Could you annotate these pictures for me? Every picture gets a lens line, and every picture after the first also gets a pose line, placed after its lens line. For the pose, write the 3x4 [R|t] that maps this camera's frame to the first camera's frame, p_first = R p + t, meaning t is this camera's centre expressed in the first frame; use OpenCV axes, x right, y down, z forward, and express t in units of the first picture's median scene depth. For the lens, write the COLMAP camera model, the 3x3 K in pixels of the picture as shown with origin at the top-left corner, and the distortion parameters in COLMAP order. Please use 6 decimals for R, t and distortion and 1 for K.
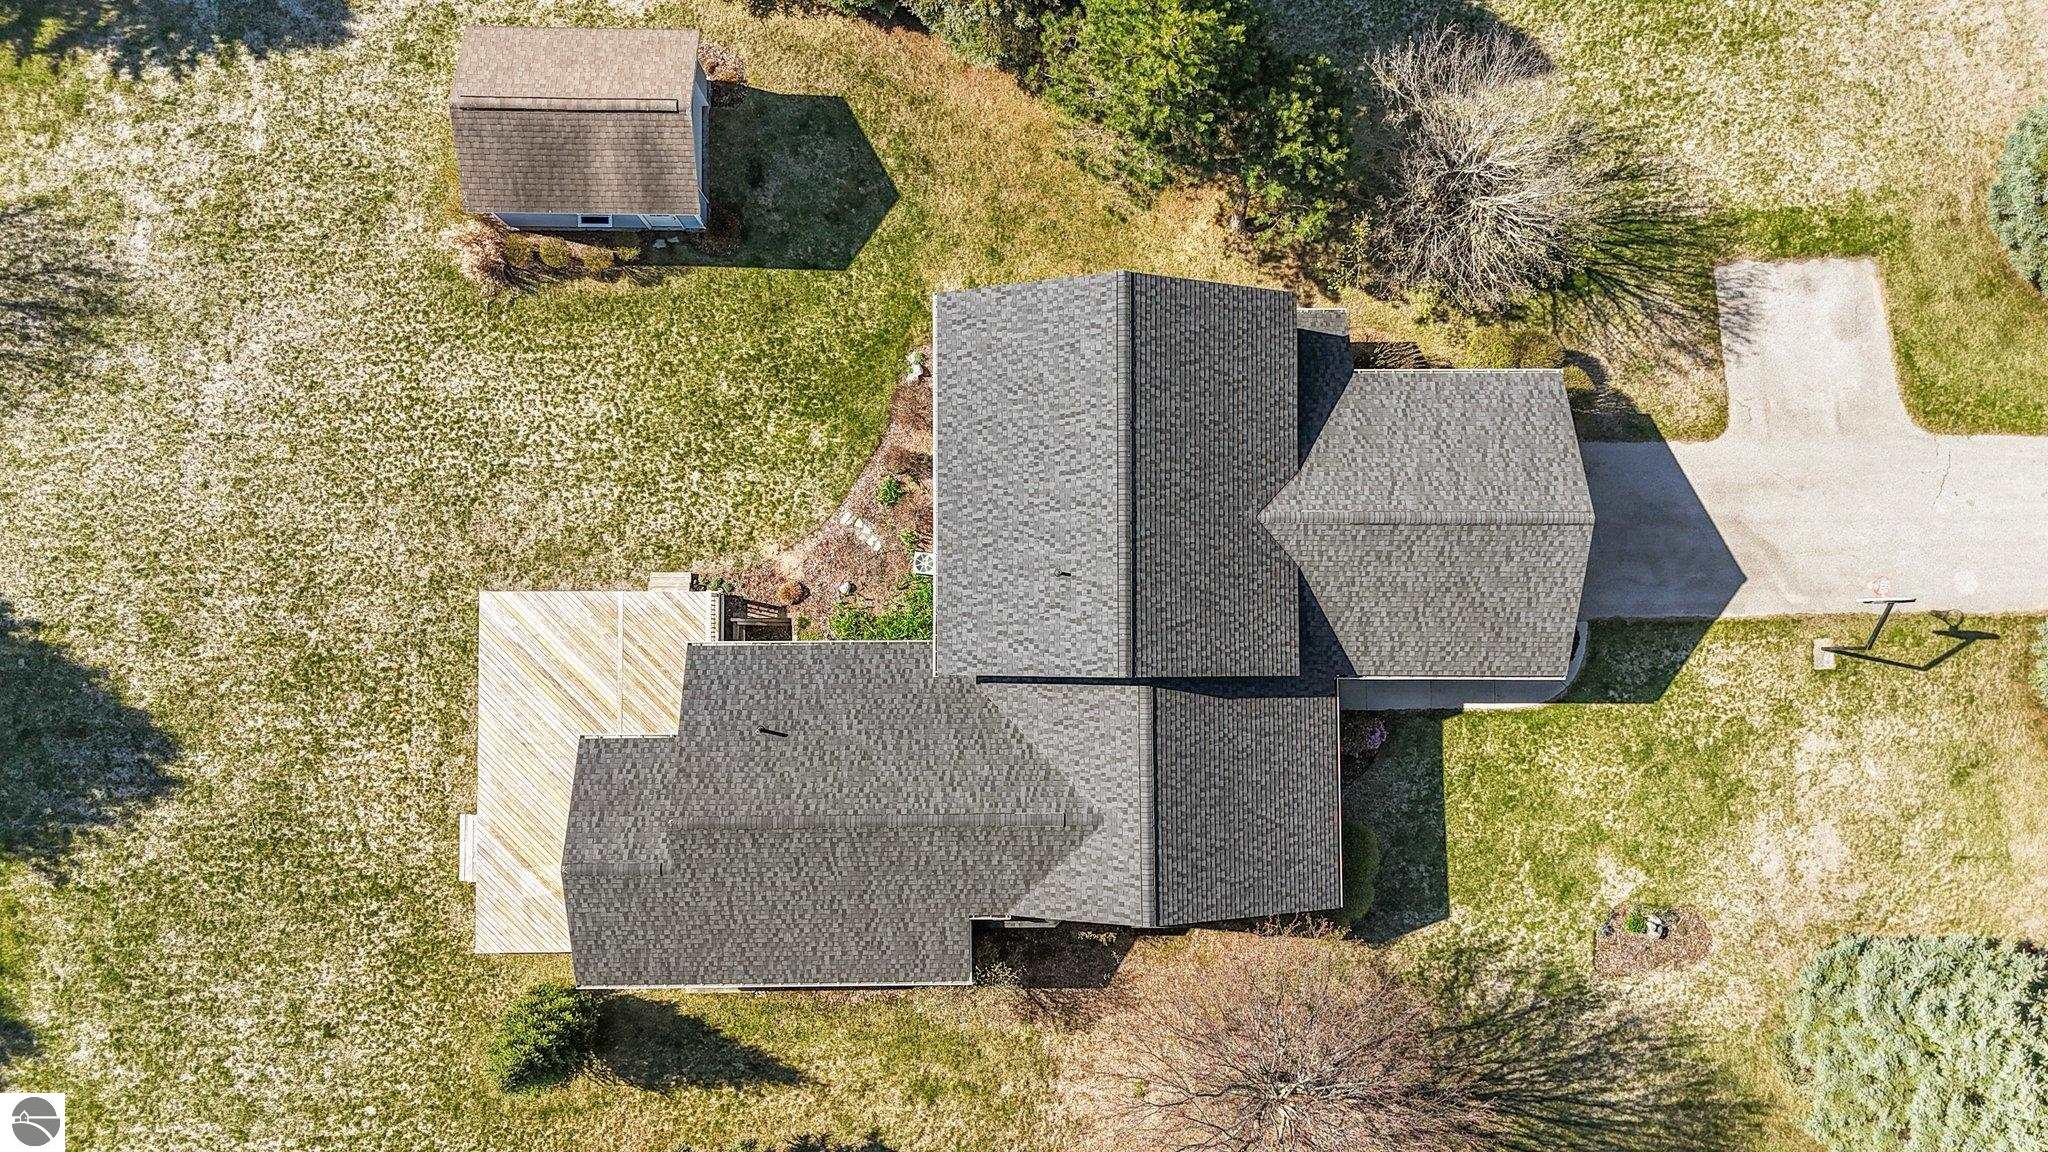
lens RADIAL K [[1489.7, 0, 1024.0], [0, 1489.7, 576.0], [0, 0, 1]] dist [0.064348, -0.052821]
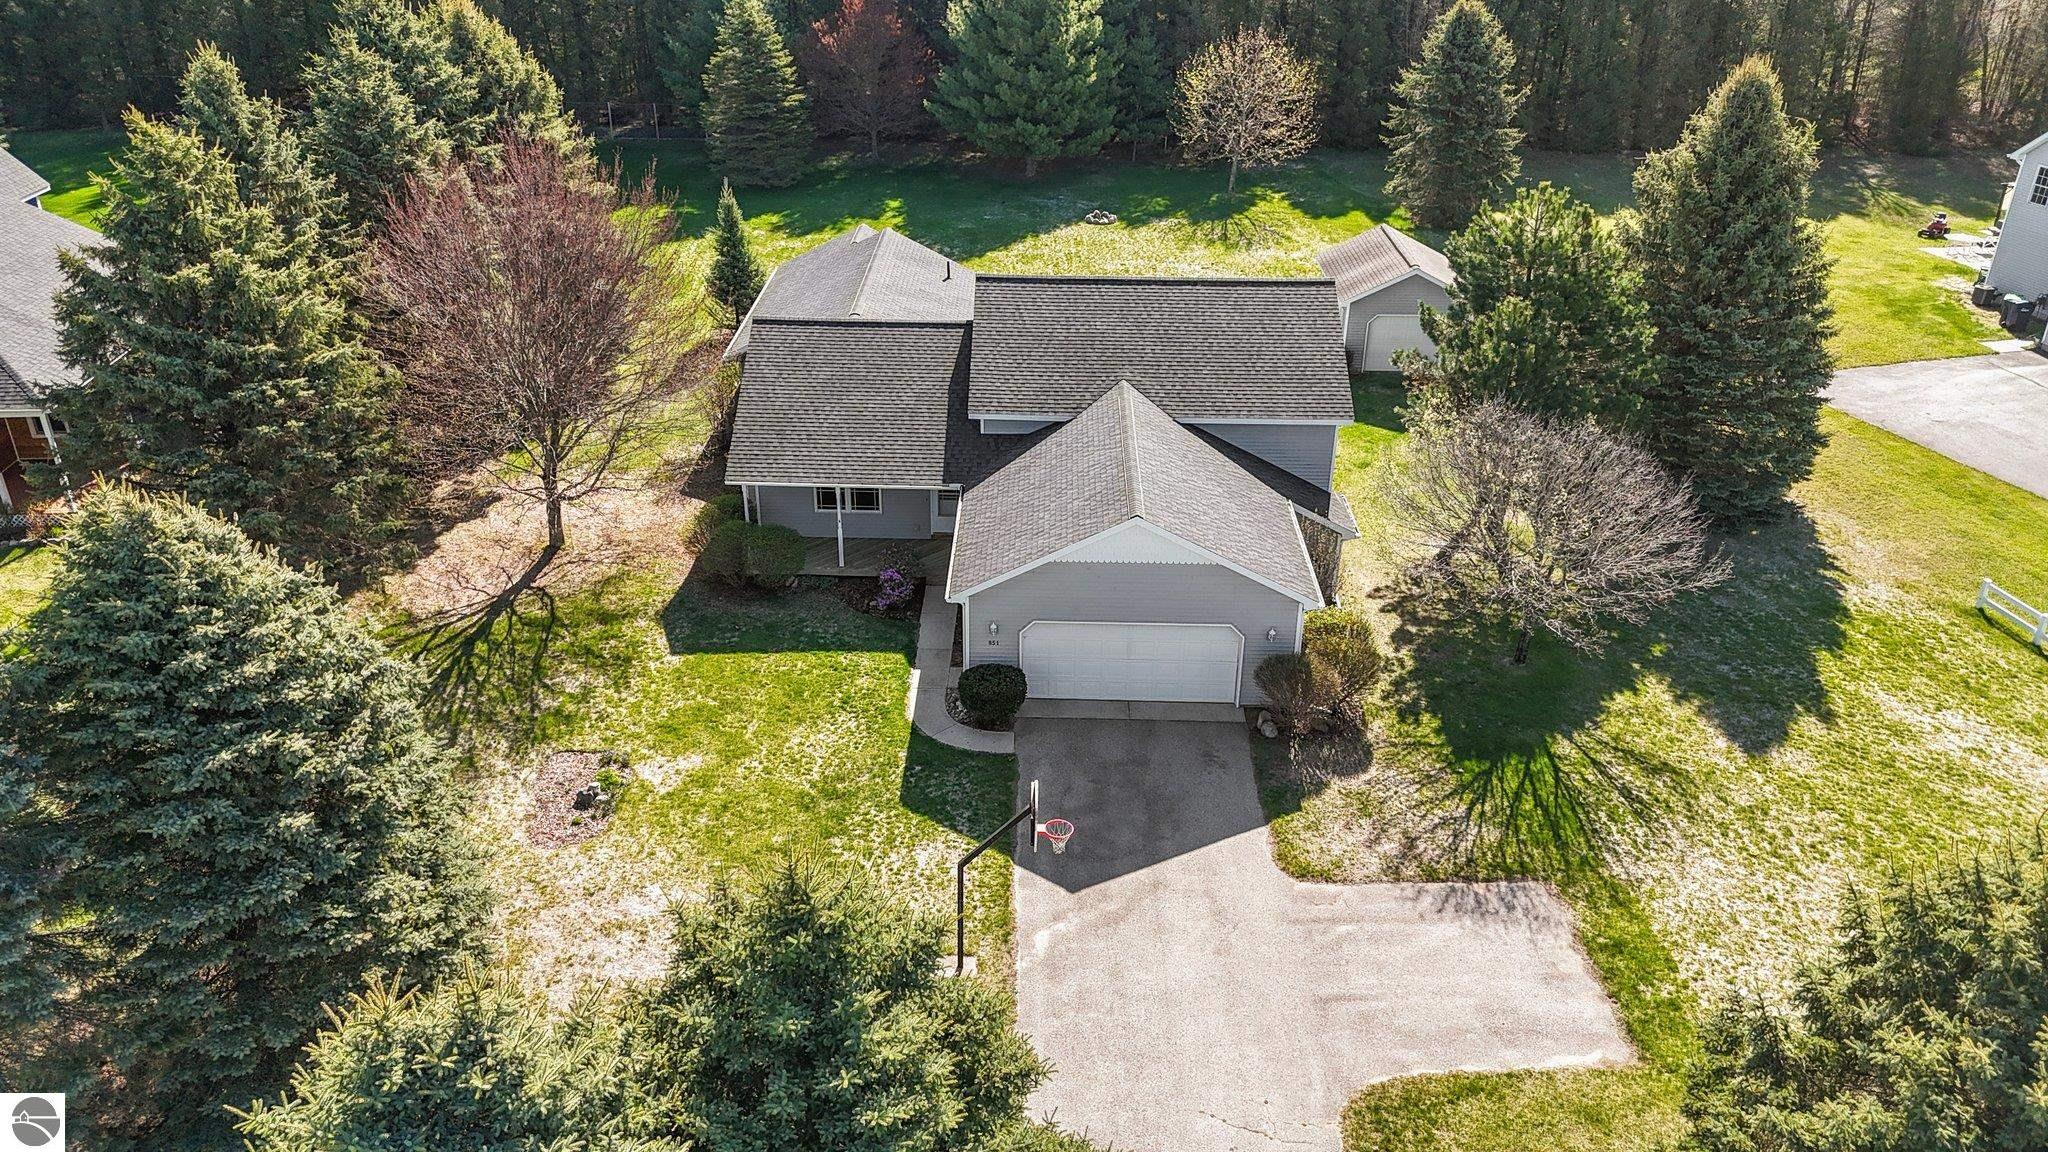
lens RADIAL K [[1489.7, 0, 1024.0], [0, 1489.7, 576.0], [0, 0, 1]] dist [0.064348, -0.052821]
pose [[-0.020052, 0.447647, -0.893986, 1.019428], [-0.999262, 0.020328, 0.032592, -0.001231], [0.032762, 0.893979, 0.446909, 0.590942]]
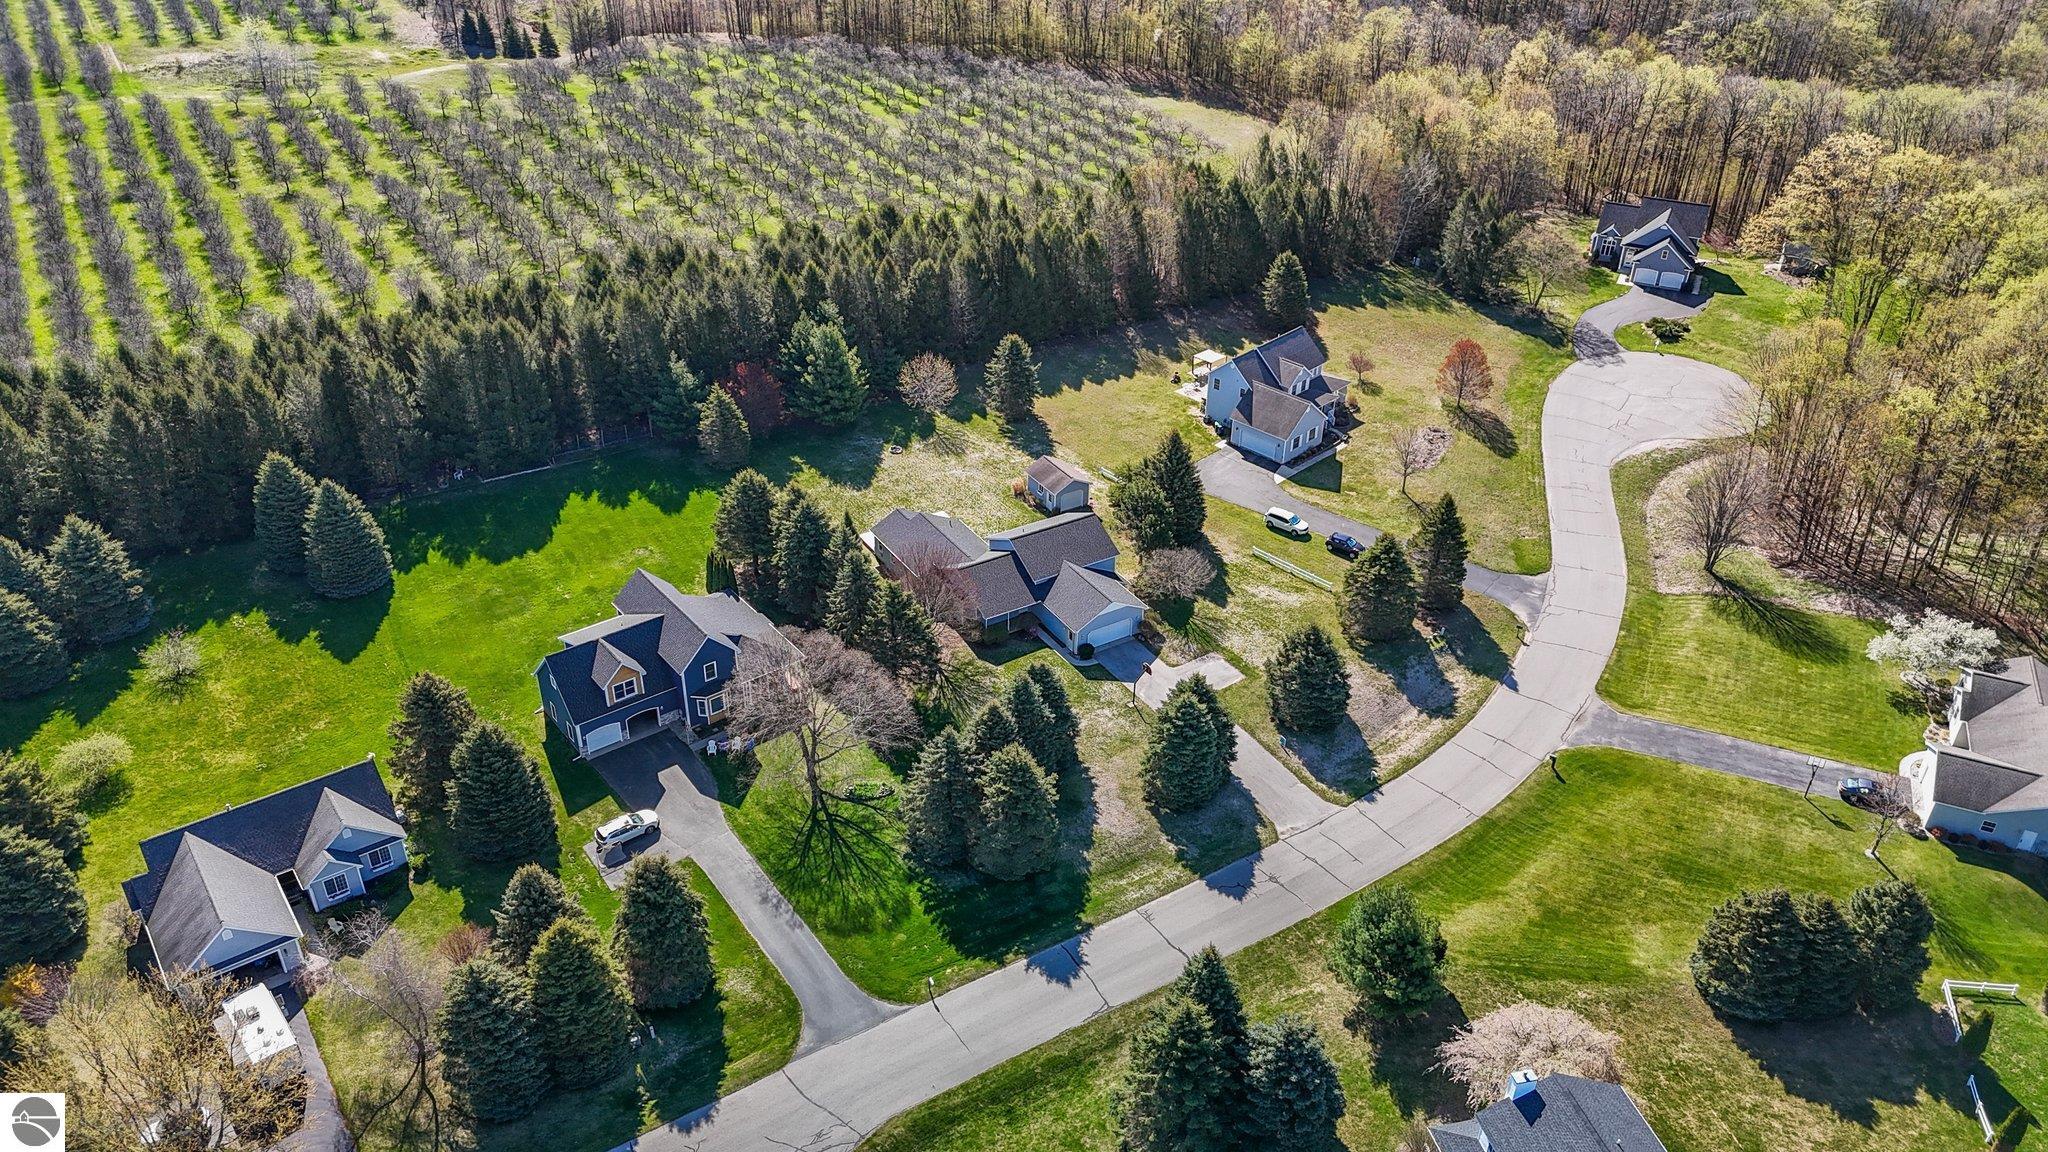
lens RADIAL K [[1486.2, 0, 1024.0], [0, 1486.2, 576.0], [0, 0, 1]] dist [0.093074, -0.123463]
pose [[0.523769, 0.452987, -0.721435, 2.527458], [-0.851531, 0.301947, -0.428629, 1.484103], [0.023672, 0.838827, 0.543883, -0.892854]]
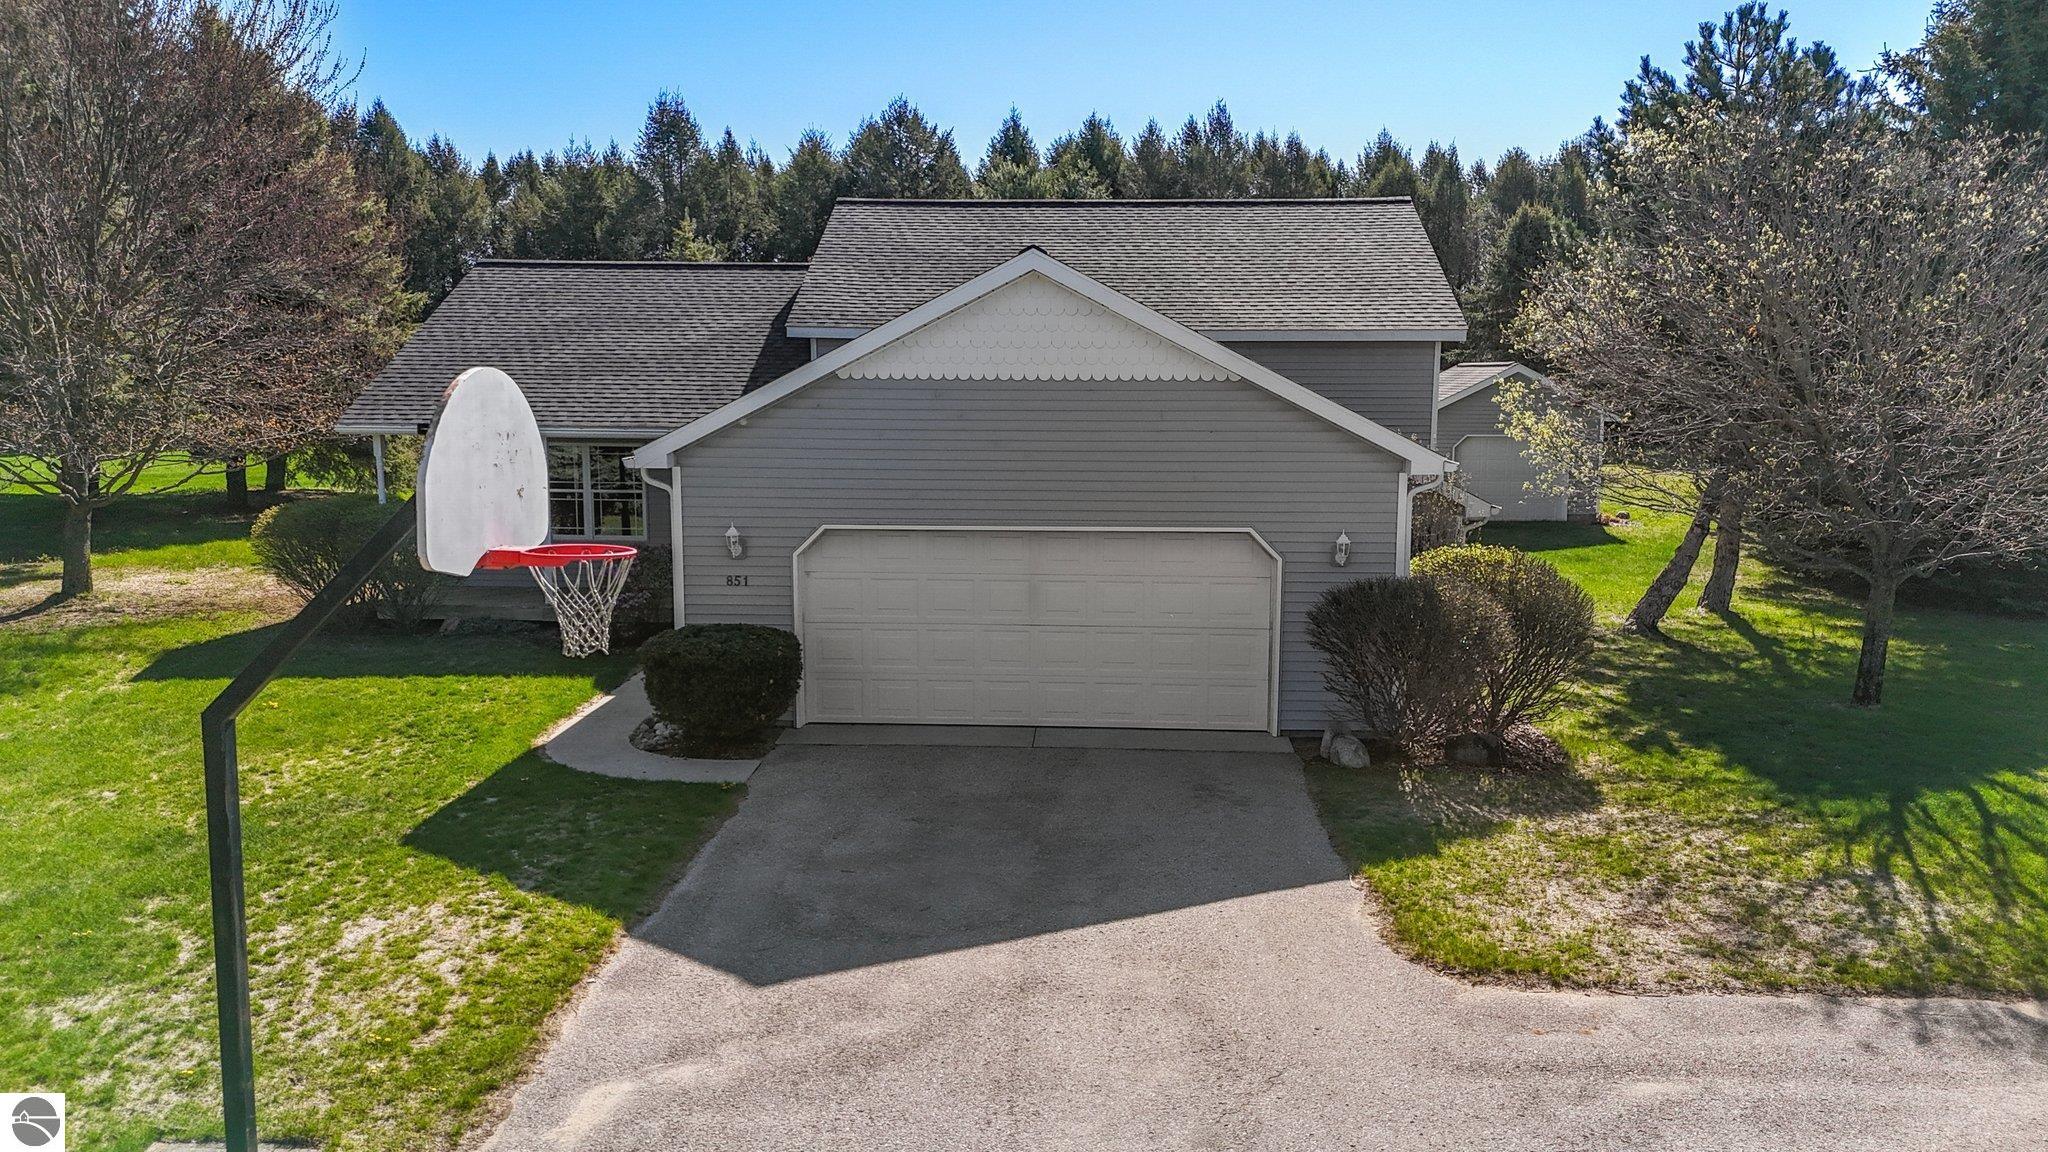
lens RADIAL K [[1486.2, 0, 1024.0], [0, 1486.2, 576.0], [0, 0, 1]] dist [0.093074, -0.123463]
pose [[-0.055065, 0.122744, -0.990910, 0.690821], [-0.997525, 0.036686, 0.059977, -0.050510], [0.043715, 0.991760, 0.120420, 0.930466]]
